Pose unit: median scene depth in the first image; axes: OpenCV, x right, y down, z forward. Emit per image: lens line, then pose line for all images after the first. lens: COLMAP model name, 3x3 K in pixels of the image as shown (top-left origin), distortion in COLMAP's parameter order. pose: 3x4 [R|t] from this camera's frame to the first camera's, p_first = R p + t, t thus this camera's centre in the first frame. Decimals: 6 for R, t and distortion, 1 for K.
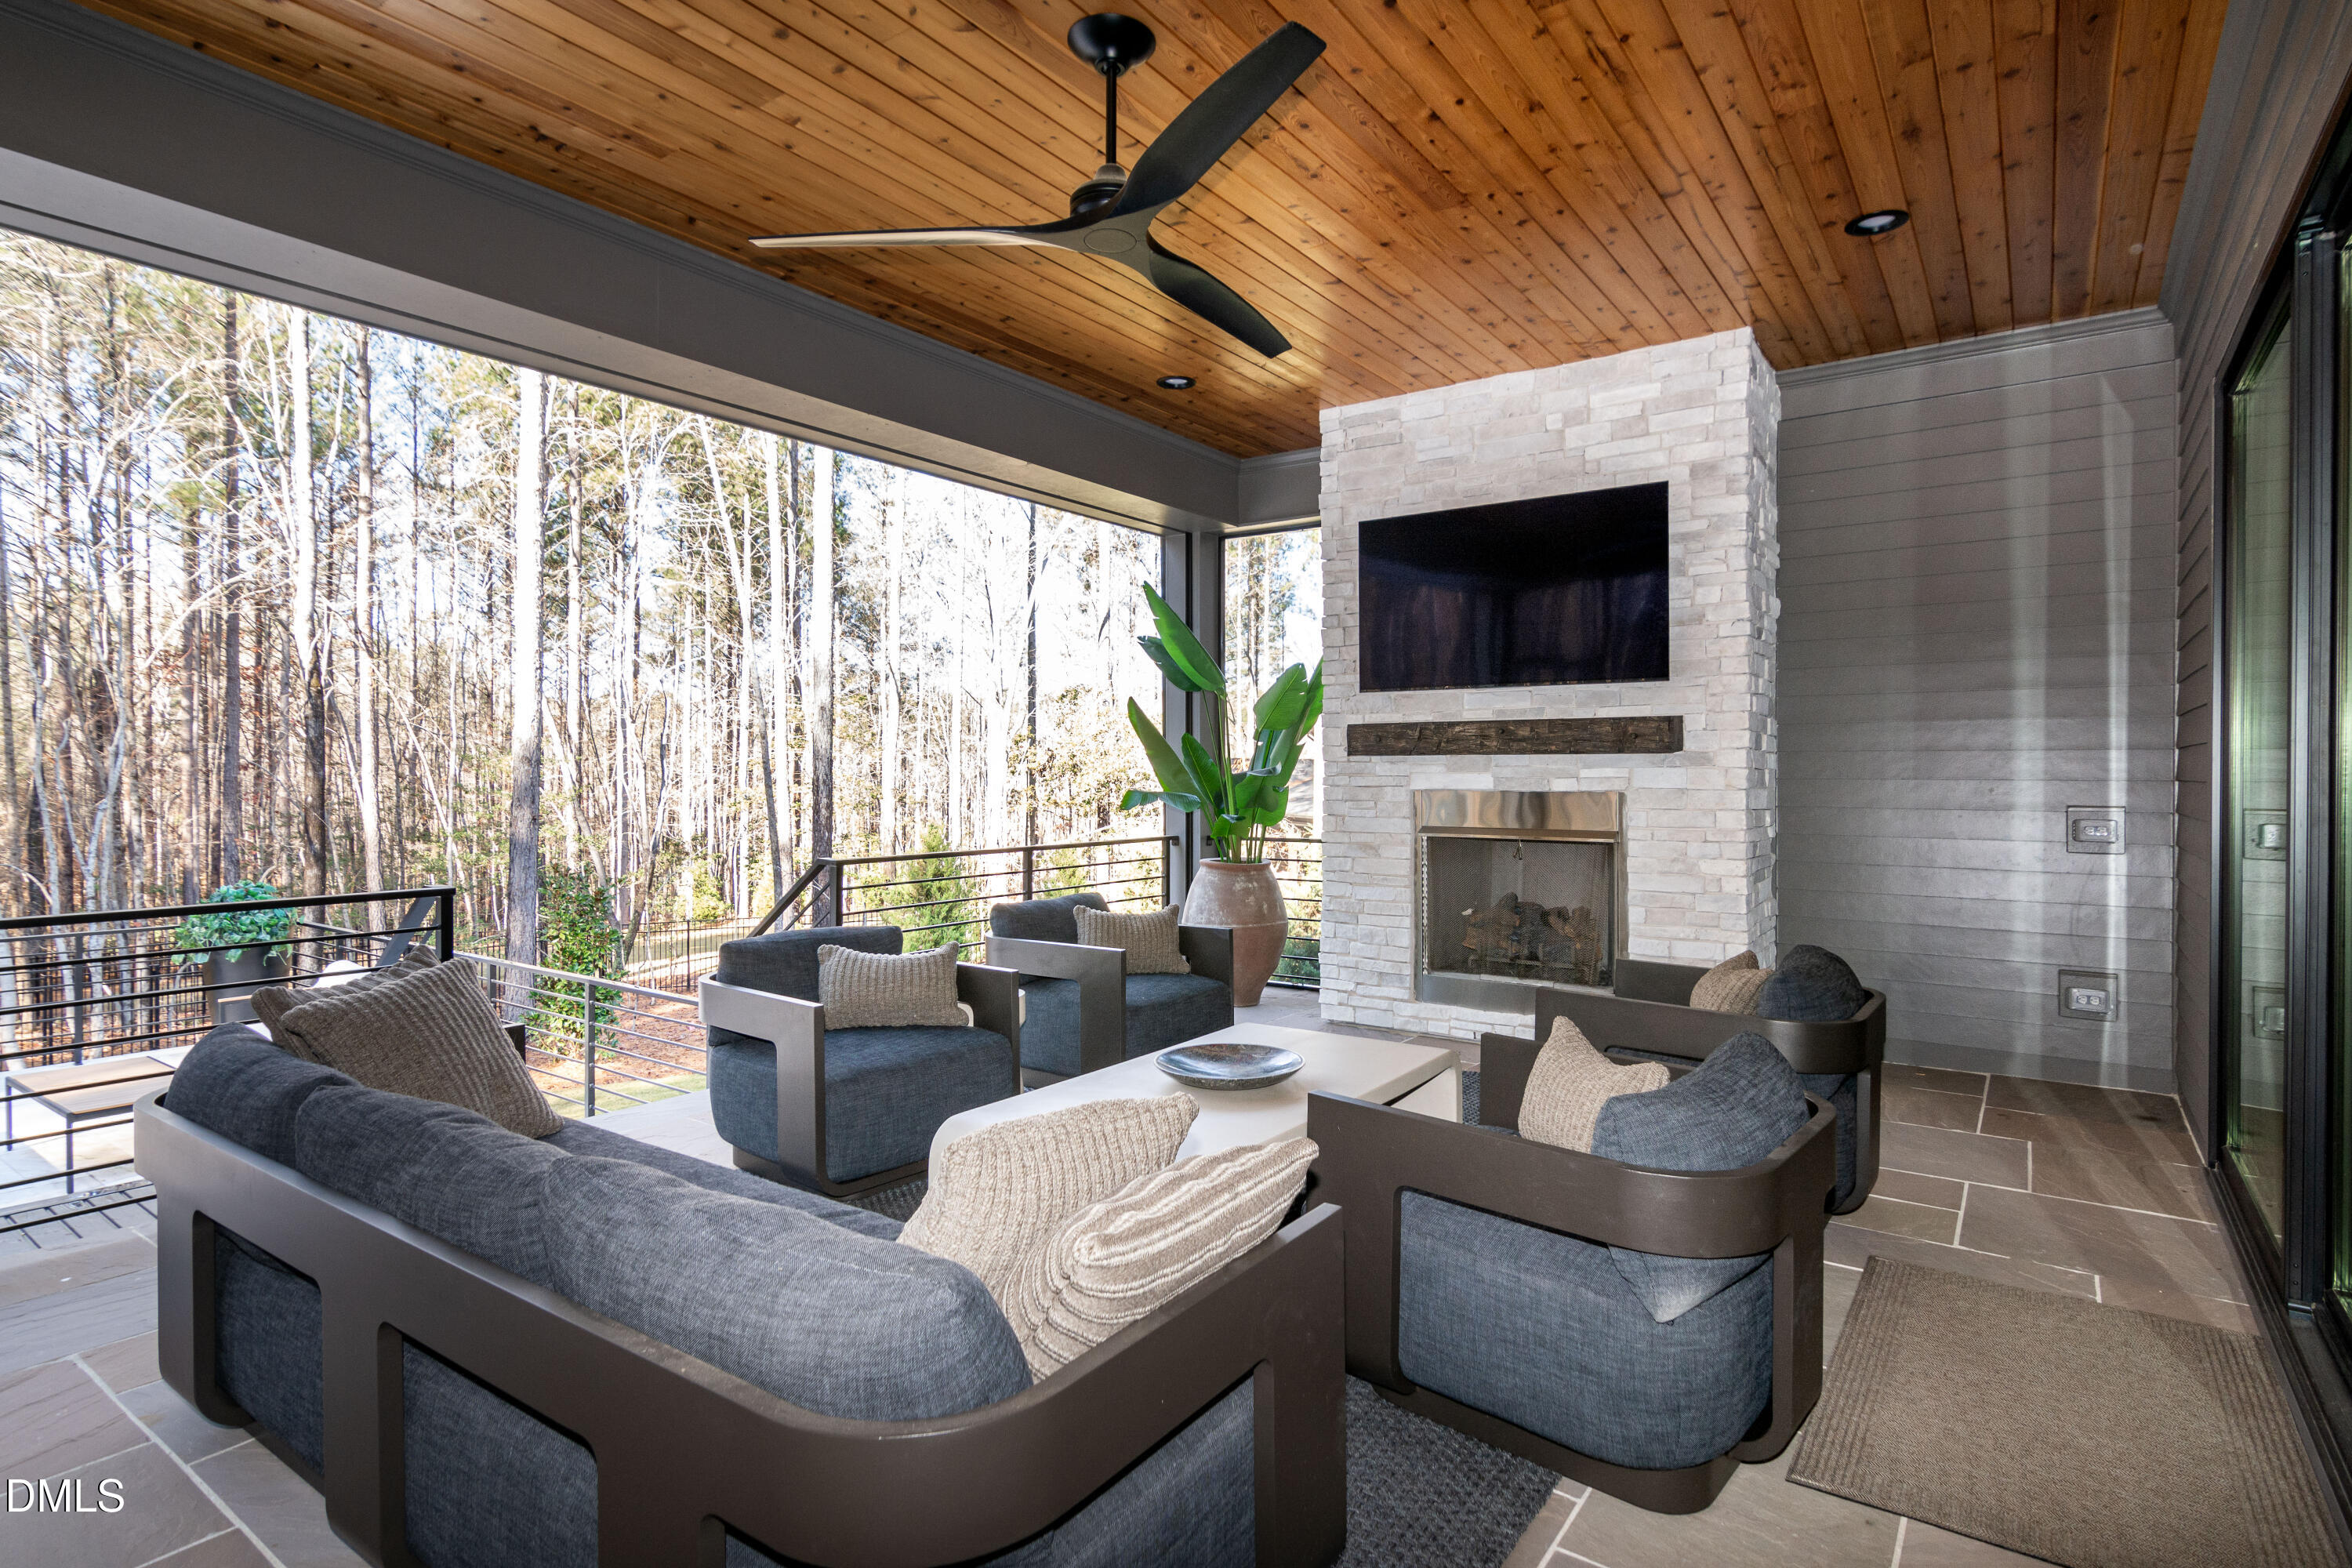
lens RADIAL K [[1167.4, 0, 1178.8], [0, 1167.4, 765.6], [0, 0, 1]] dist [0.001742, 0.000229]
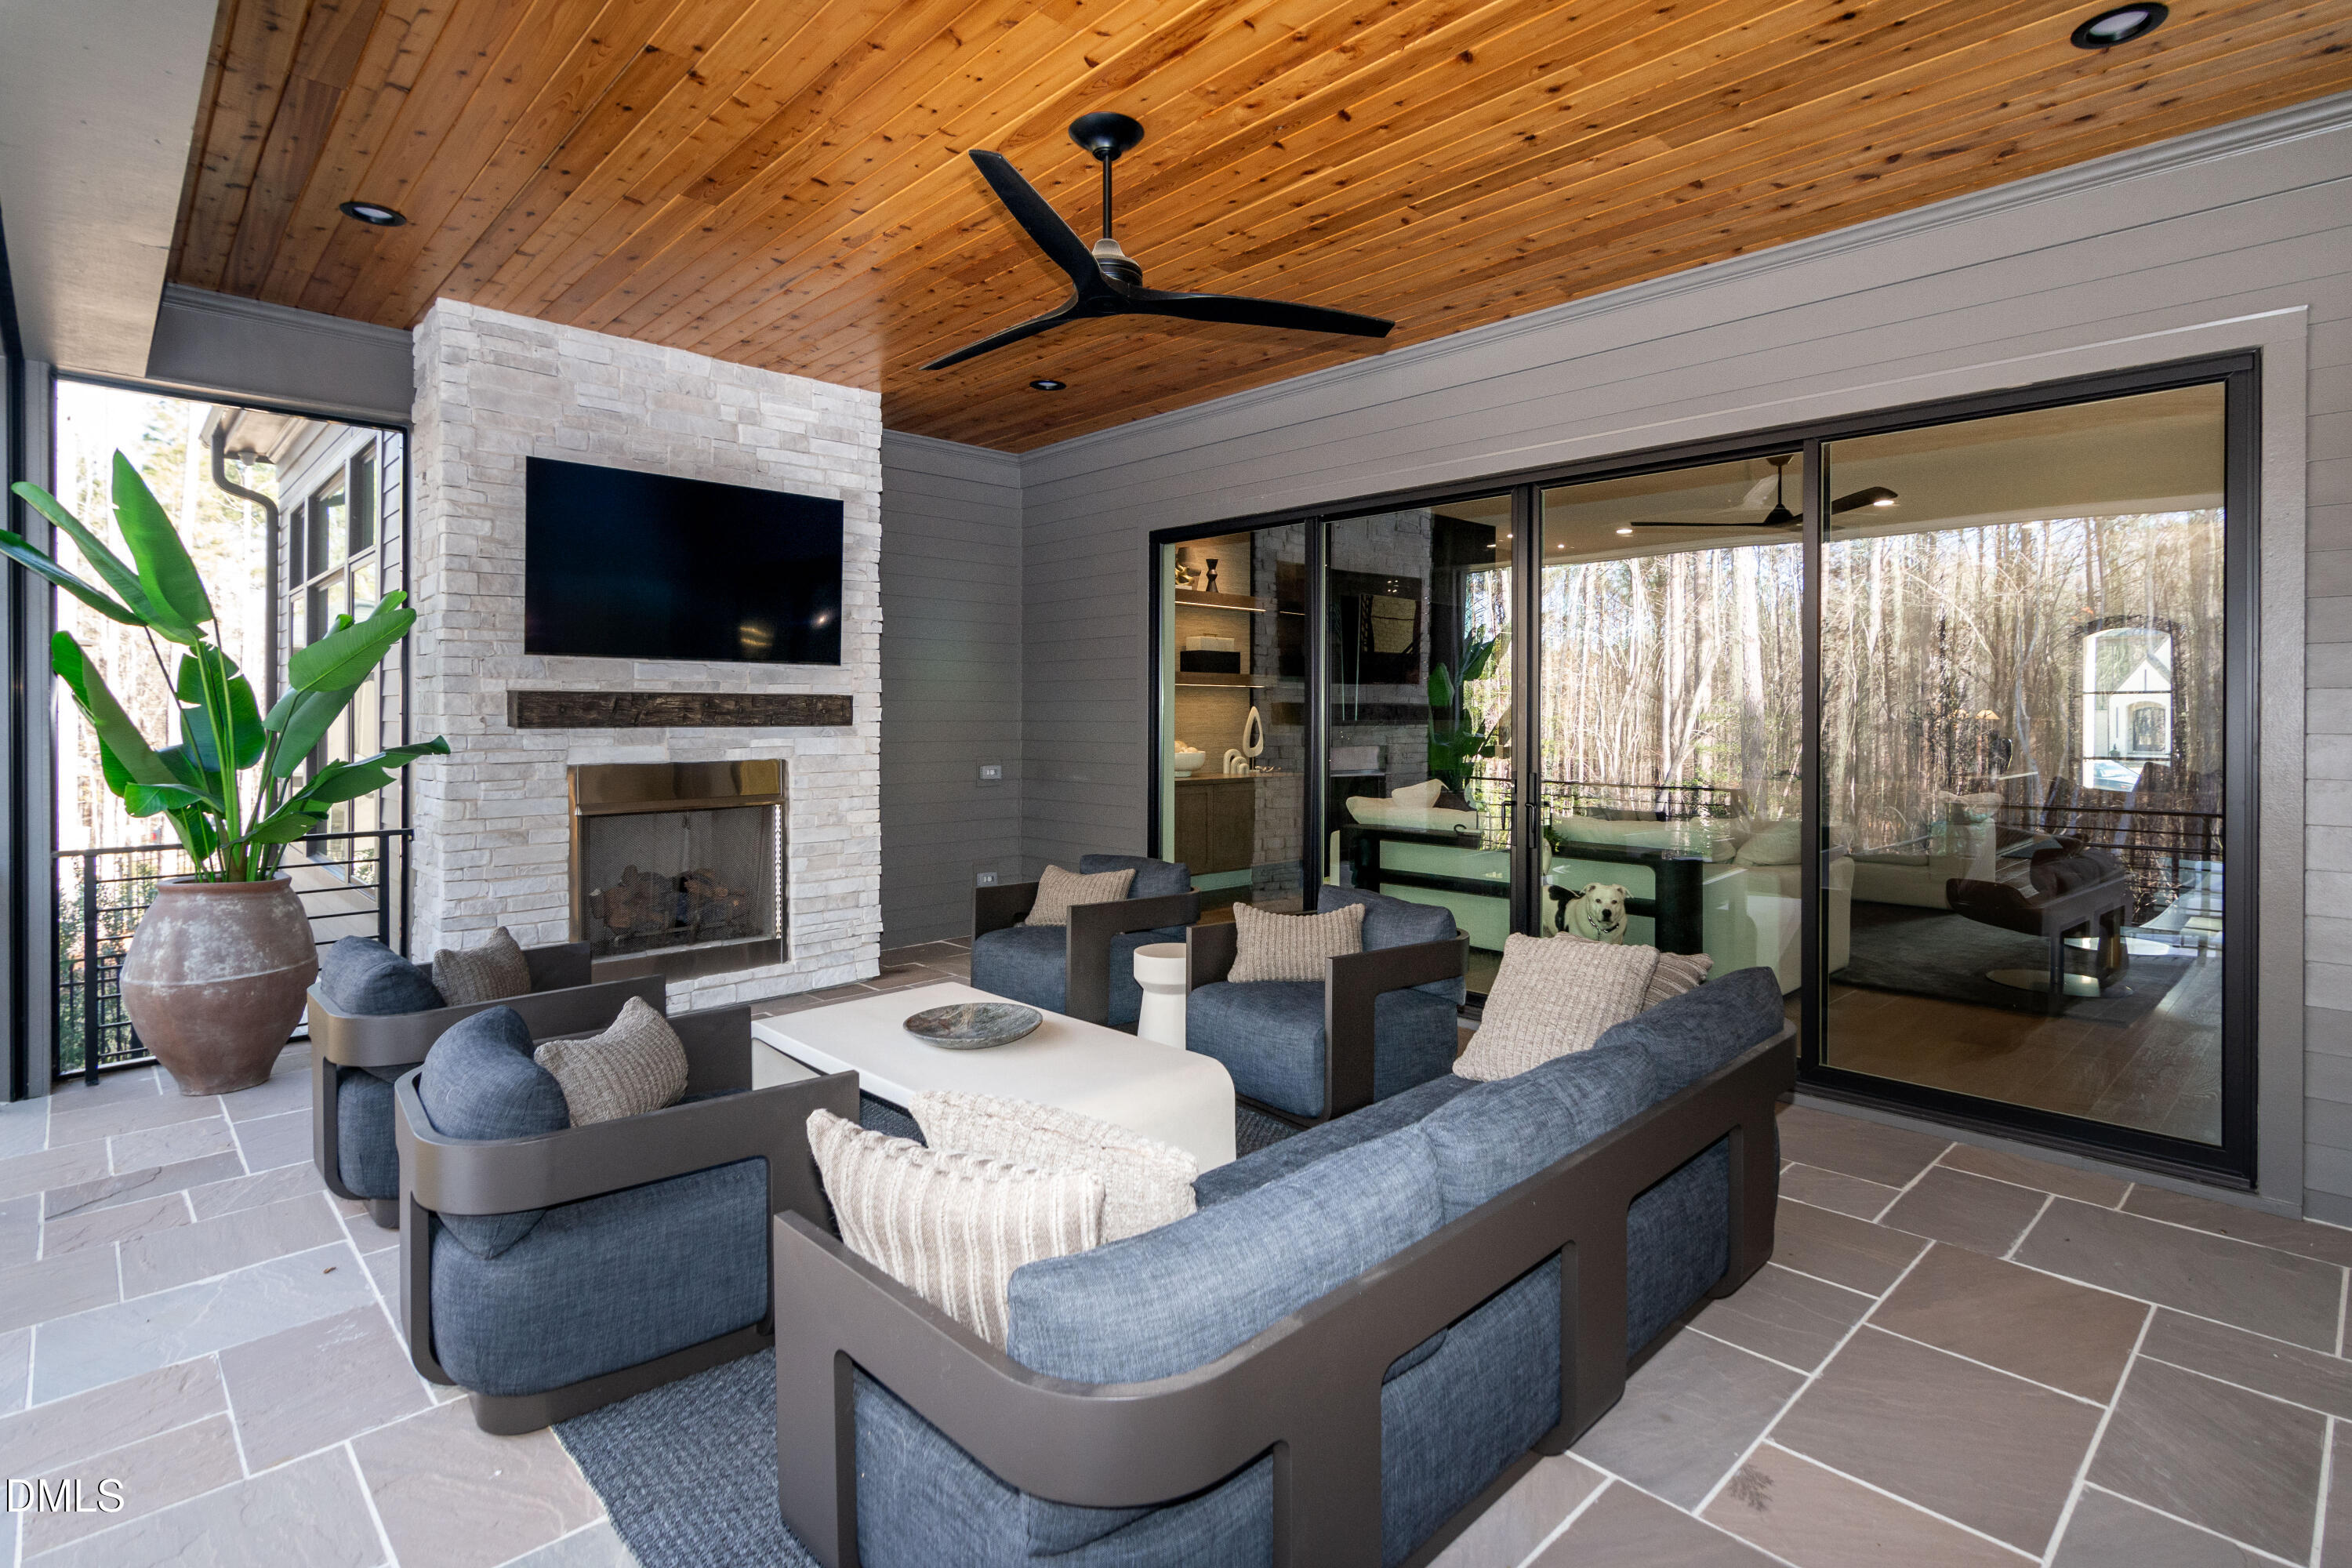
lens RADIAL K [[1175.7, 0, 1181.2], [0, 1175.7, 727.0], [0, 0, 1]] dist [-0.000079, 0.000032]
pose [[0.181685, -0.008956, 0.983316, -0.661613], [-0.001936, 0.999953, 0.009465, -0.019963], [-0.983355, -0.003623, 0.181659, 0.399693]]
